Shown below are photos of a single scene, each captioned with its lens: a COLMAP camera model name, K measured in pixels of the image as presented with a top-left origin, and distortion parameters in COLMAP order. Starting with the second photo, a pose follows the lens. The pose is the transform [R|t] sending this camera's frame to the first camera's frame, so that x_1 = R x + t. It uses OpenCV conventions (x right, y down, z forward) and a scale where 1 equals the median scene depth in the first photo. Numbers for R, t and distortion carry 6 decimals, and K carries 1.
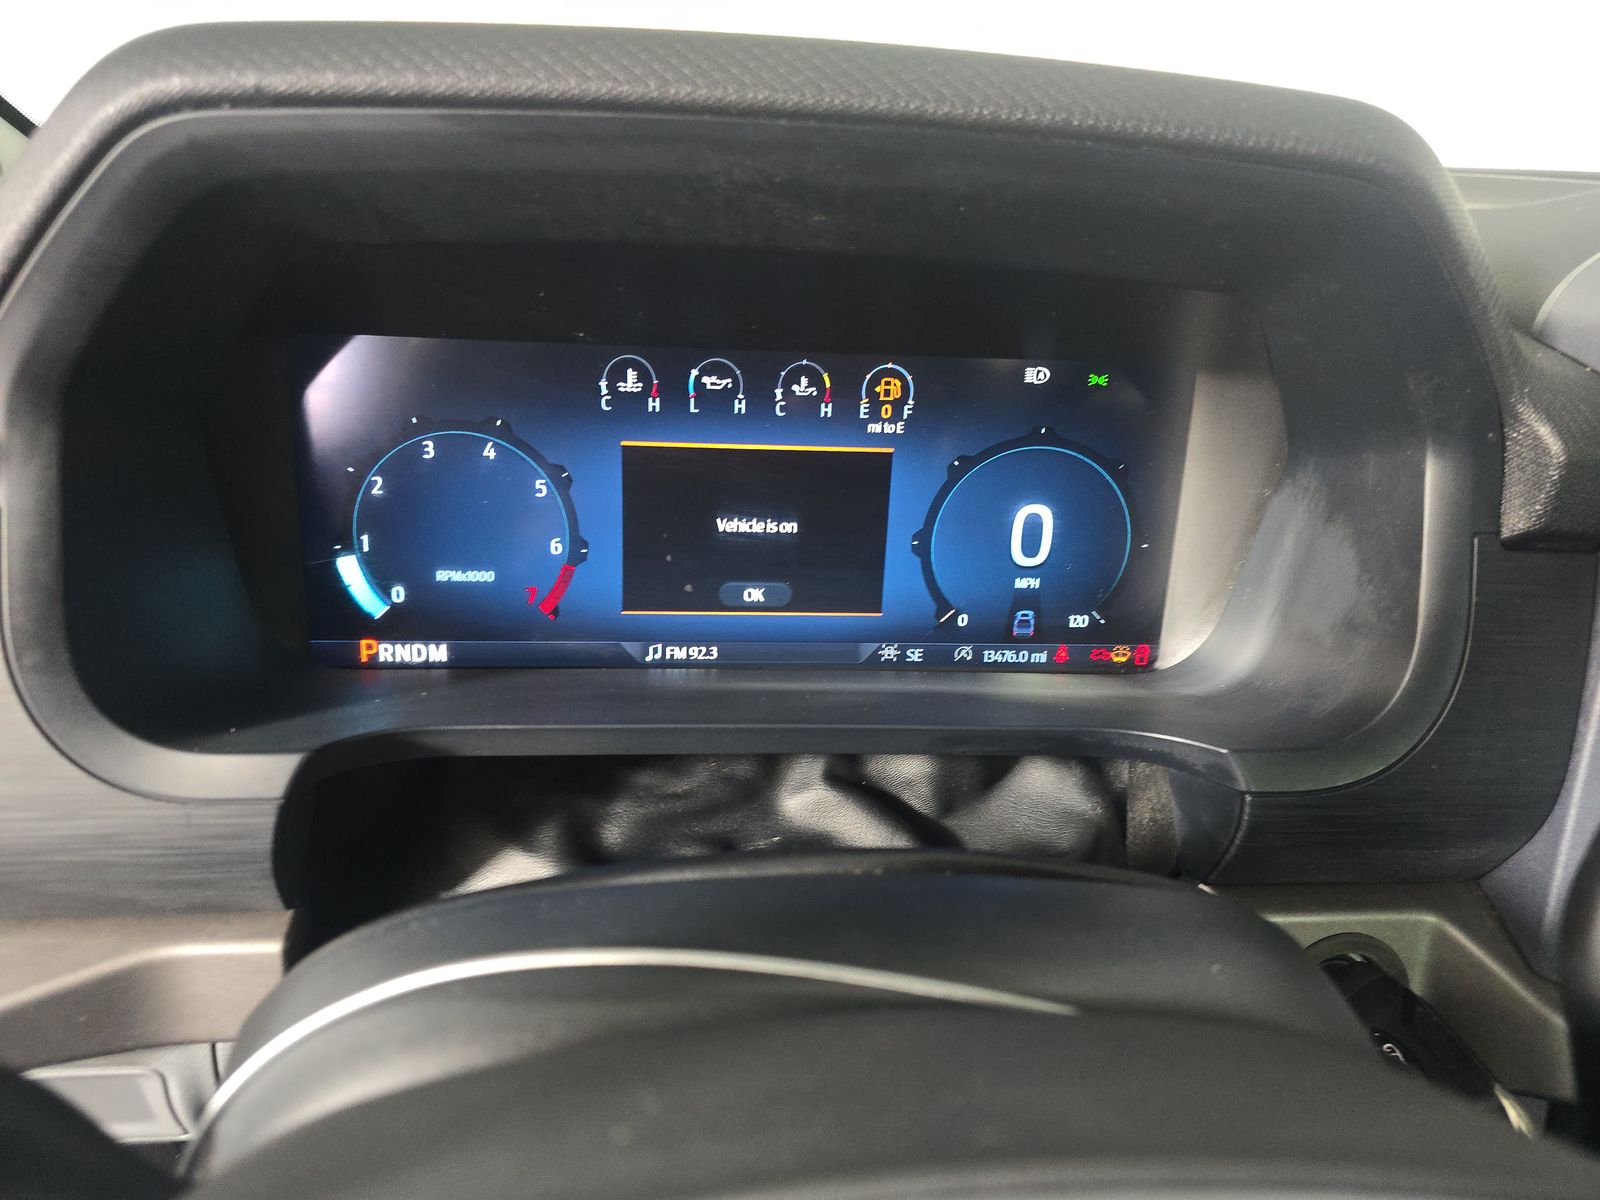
lens RADIAL K [[1079.2, 0, 799.4], [0, 1079.2, 636.7], [0, 0, 1]] dist [0.028456, -0.043696]
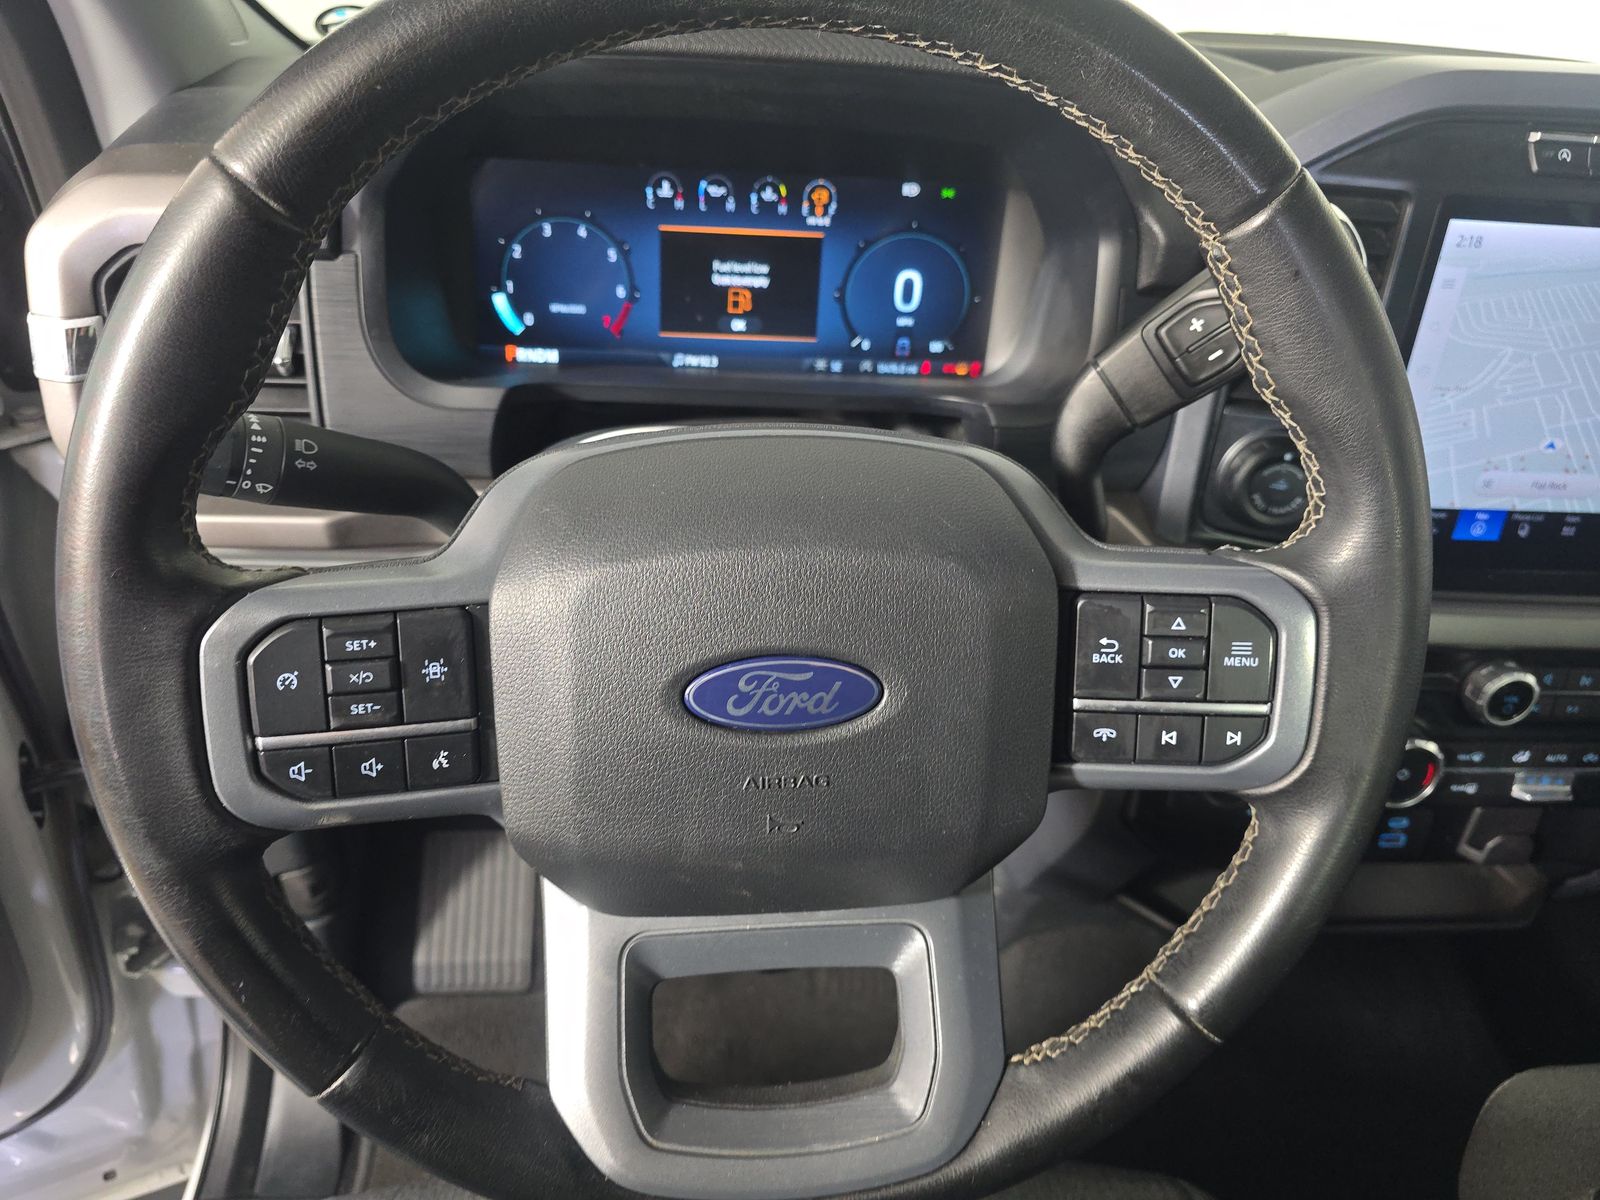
lens RADIAL K [[1083.7, 0, 793.9], [0, 1083.7, 644.2], [0, 0, 1]] dist [-0.008385, -0.005200]
pose [[0.999693, 0.021866, -0.011637, 0.075955], [-0.019466, 0.984062, 0.176760, 0.154066], [0.015317, -0.176479, 0.984185, -0.753793]]
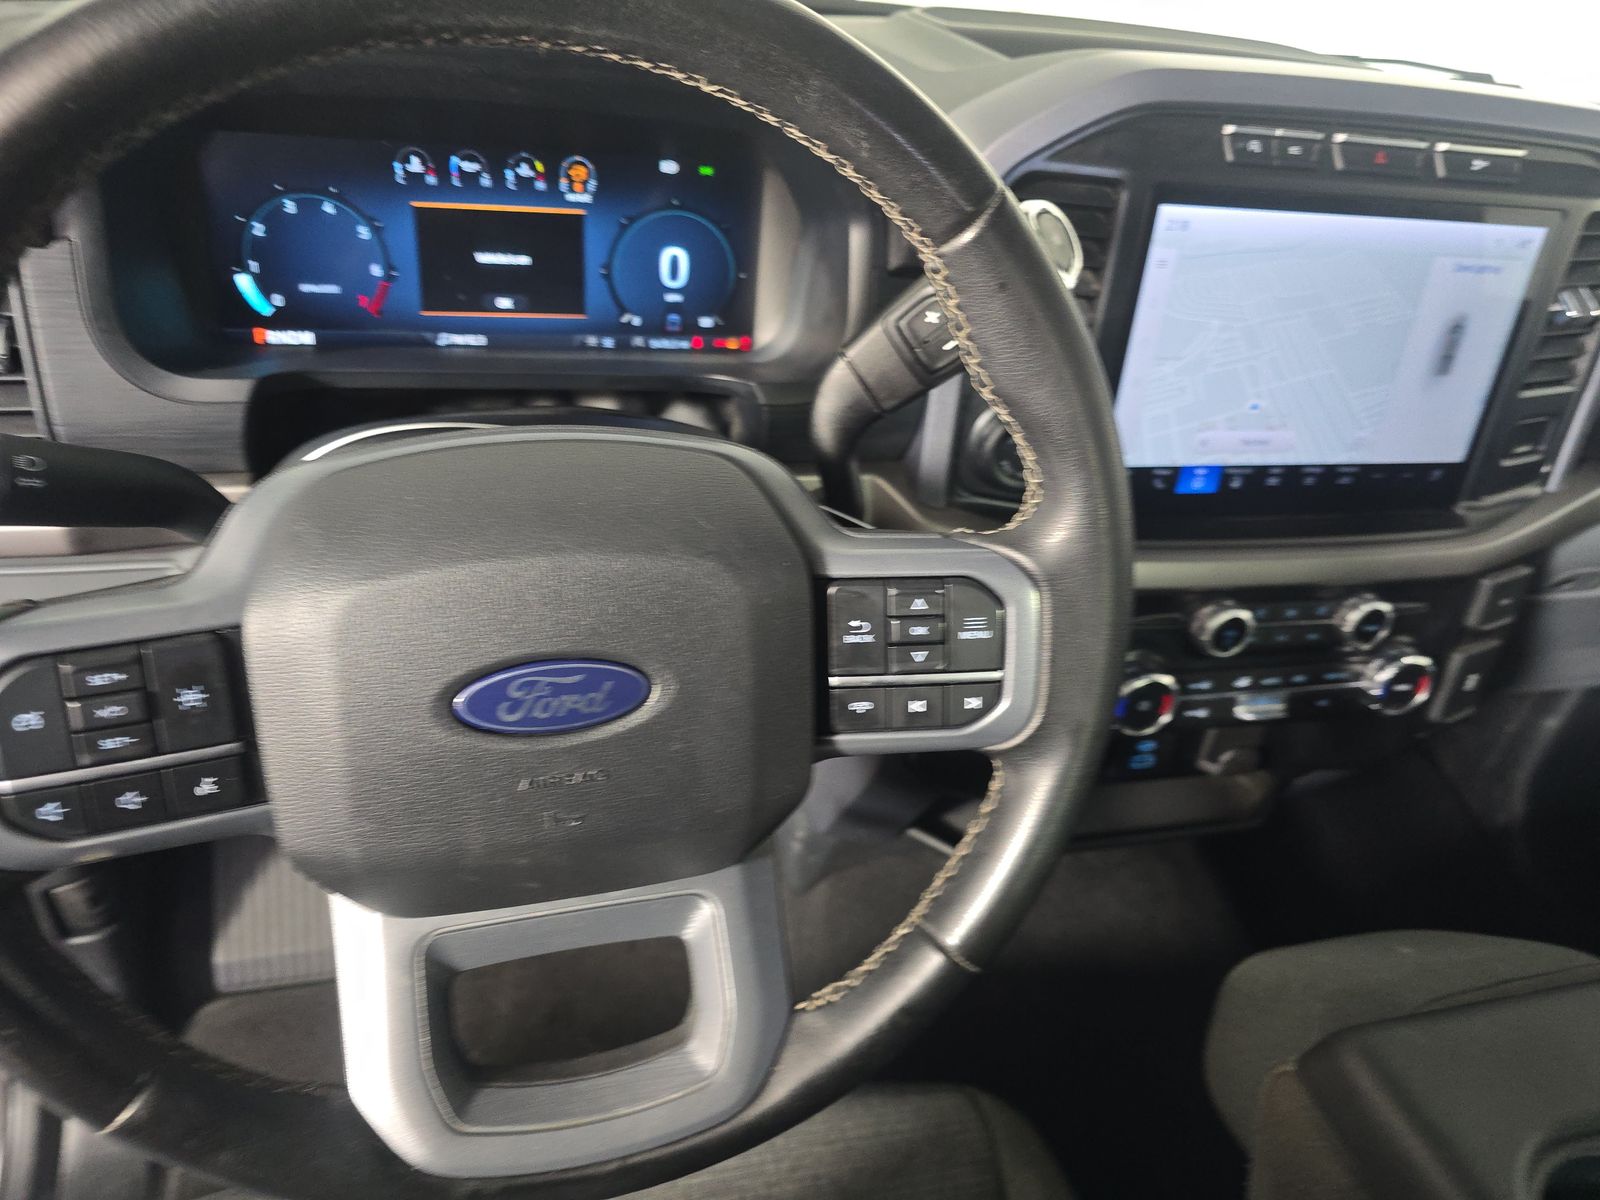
lens RADIAL K [[1079.2, 0, 799.4], [0, 1079.2, 636.7], [0, 0, 1]] dist [0.028456, -0.043696]
pose [[0.986501, -0.041388, 0.158441, 0.123370], [0.004550, 0.974089, 0.226121, 0.088590], [-0.163694, -0.222347, 0.961127, -0.803402]]
